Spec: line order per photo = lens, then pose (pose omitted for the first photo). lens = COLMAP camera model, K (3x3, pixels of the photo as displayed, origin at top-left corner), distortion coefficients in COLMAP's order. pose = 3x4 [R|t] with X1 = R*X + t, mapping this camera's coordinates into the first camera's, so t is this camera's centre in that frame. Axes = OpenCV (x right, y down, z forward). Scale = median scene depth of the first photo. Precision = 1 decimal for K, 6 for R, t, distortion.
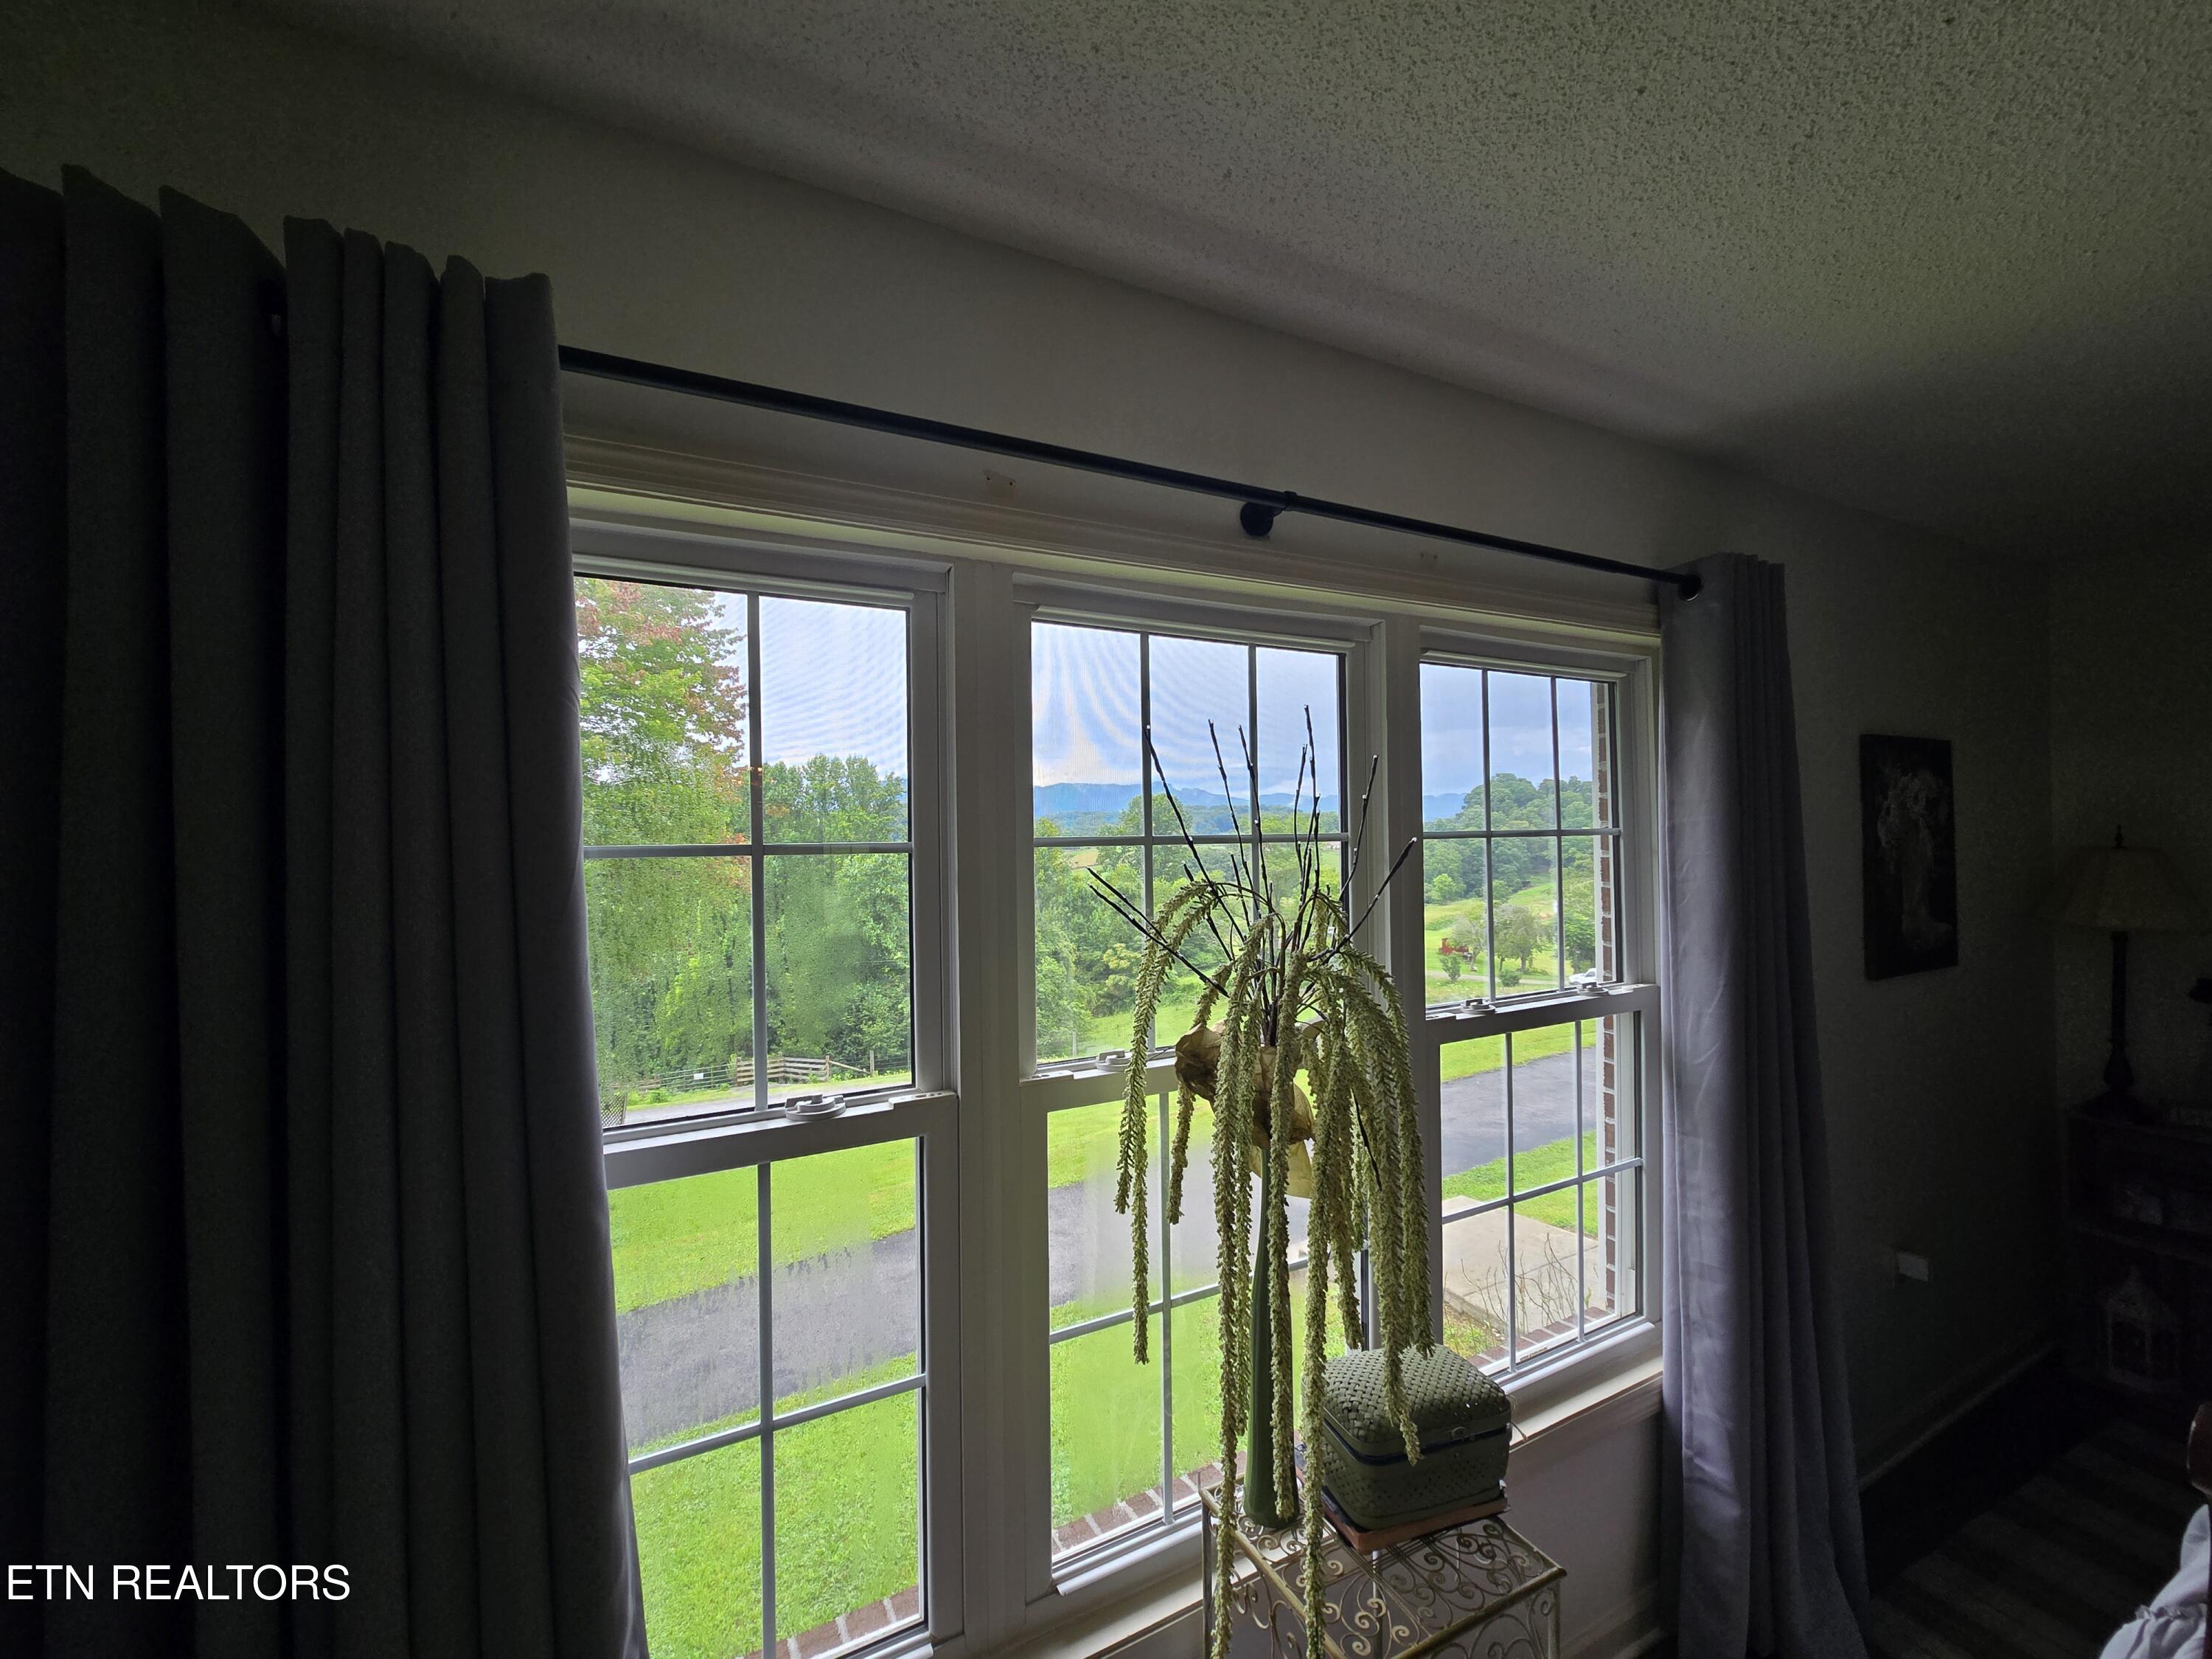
lens RADIAL K [[895.7, 0, 1117.9], [0, 895.7, 828.6], [0, 0, 1]] dist [-0.006777, 0.002612]
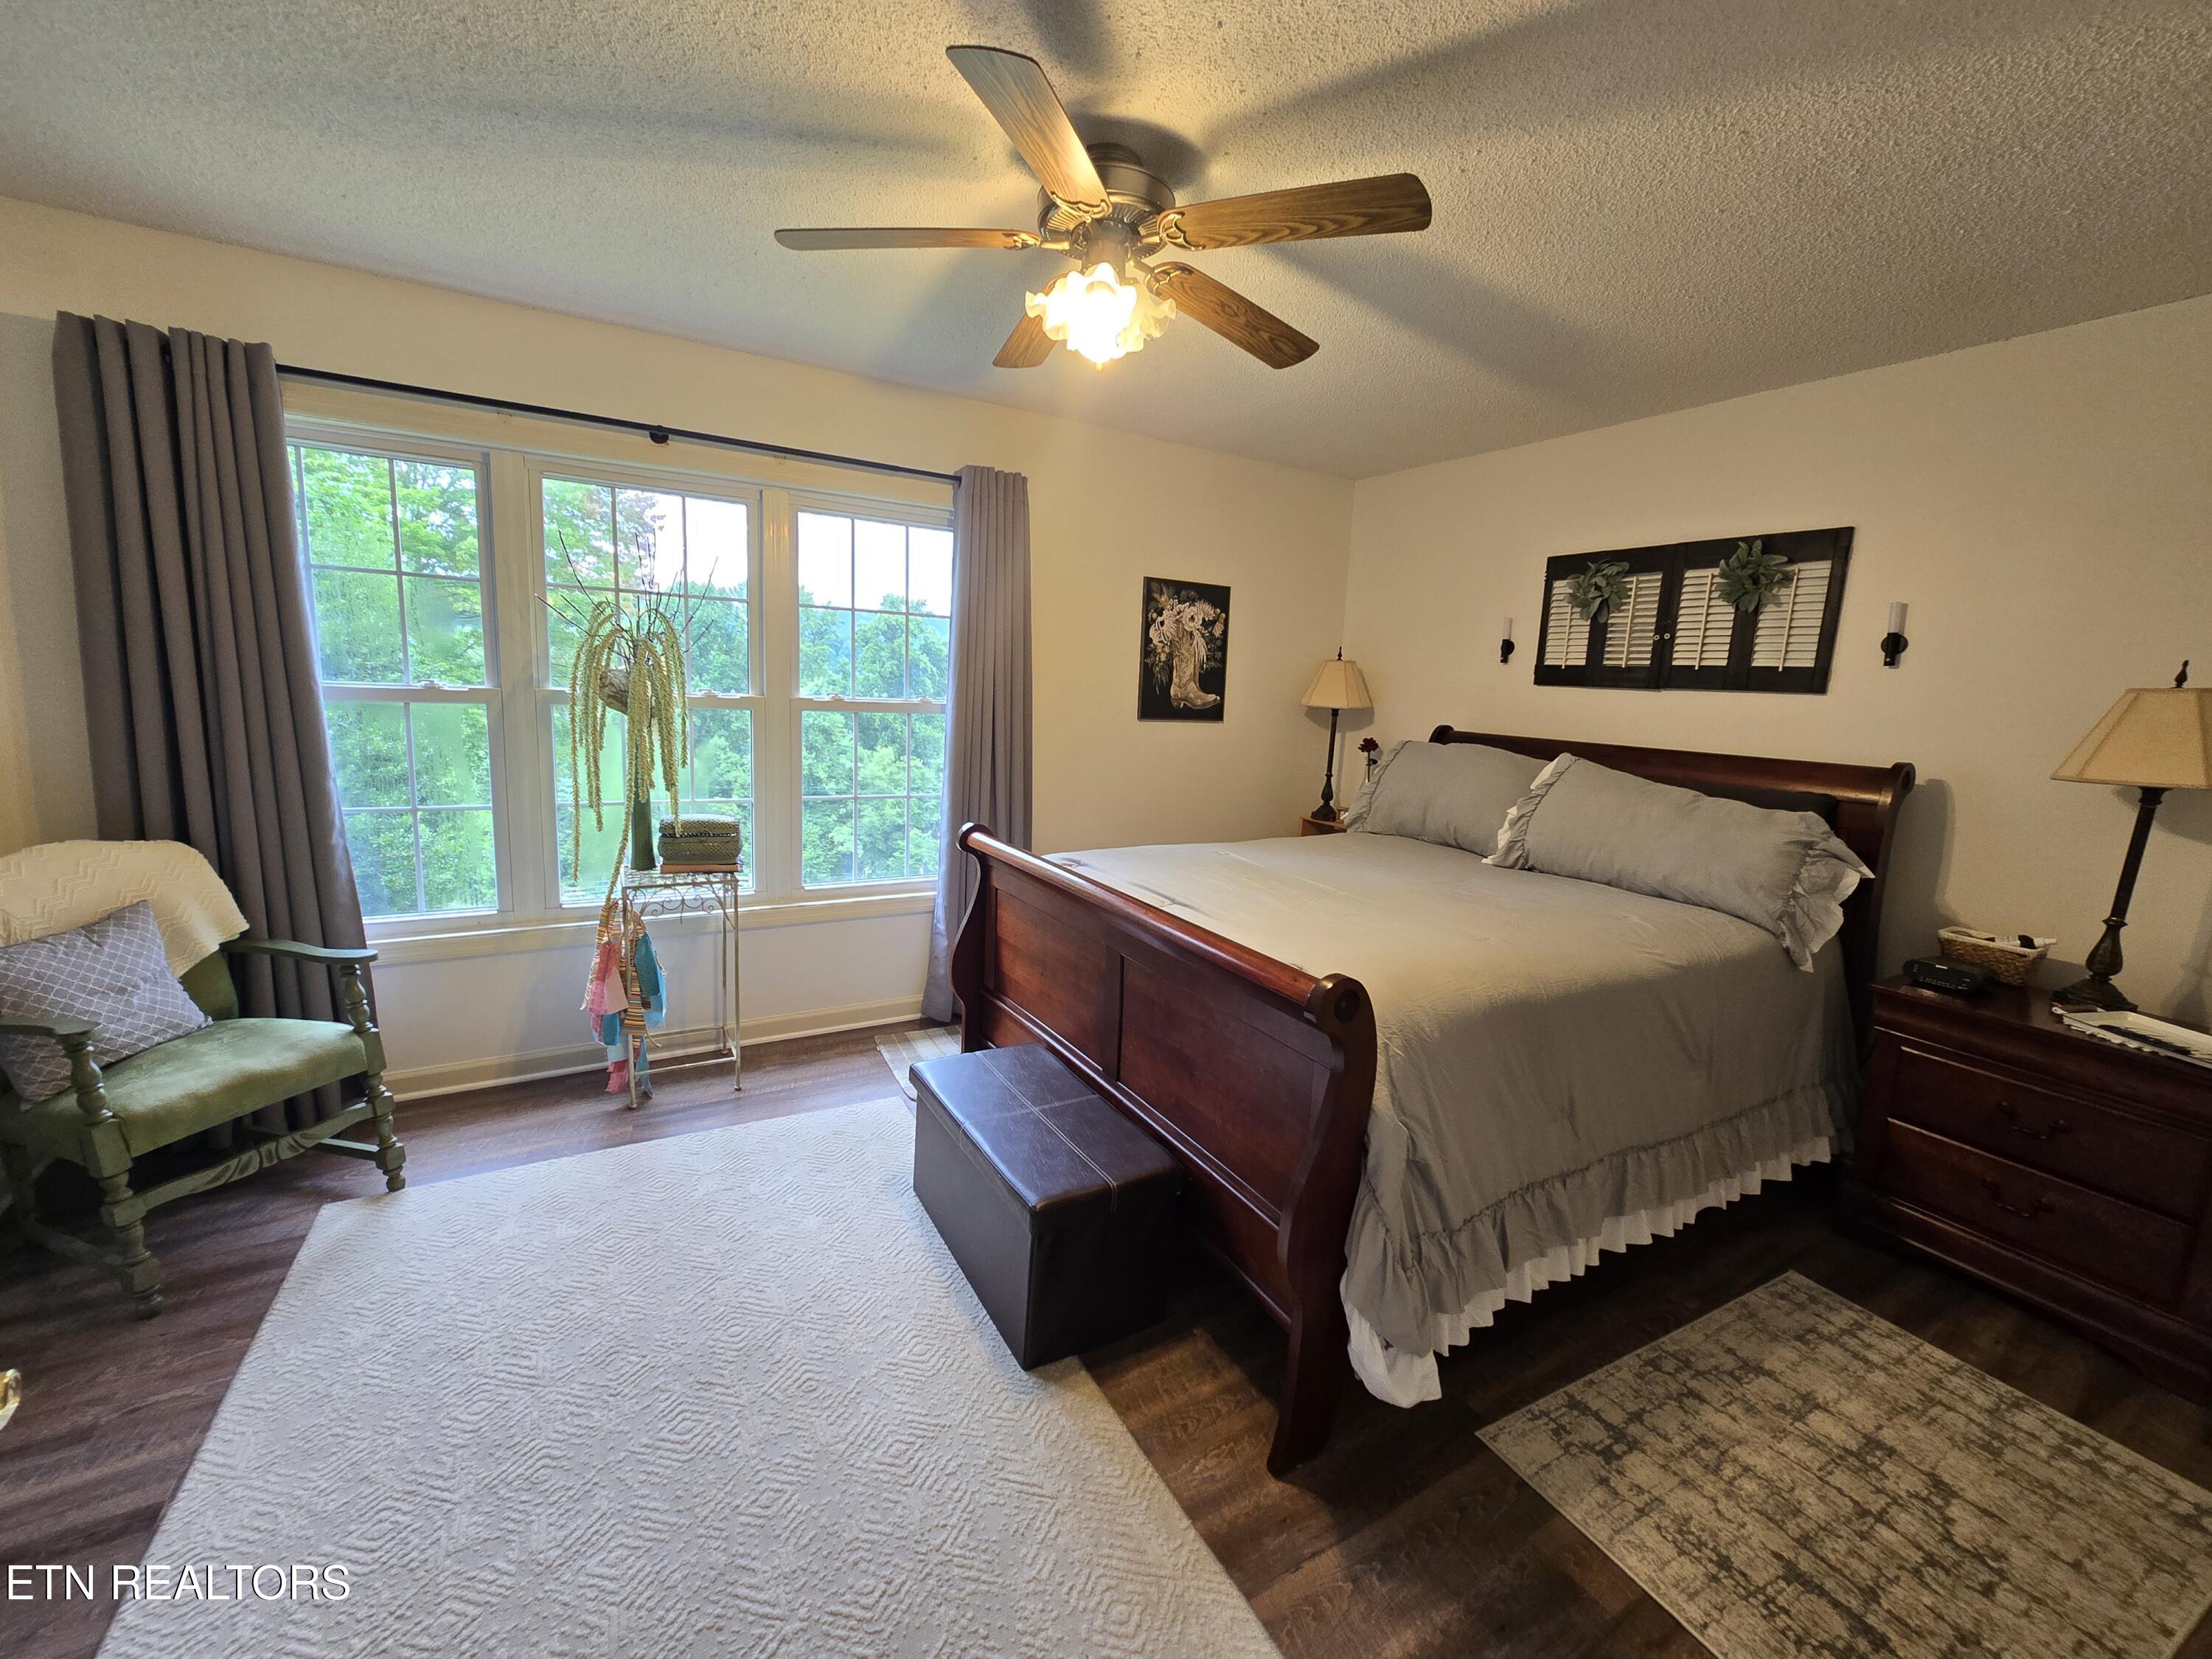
lens RADIAL K [[895.7, 0, 1113.2], [0, 895.7, 825.3], [0, 0, 1]] dist [-0.006777, 0.002612]
pose [[0.996861, 0.053410, 0.058447, 0.659281], [-0.062241, 0.984899, 0.161557, 0.087380], [-0.048936, -0.164688, 0.985131, -0.731929]]
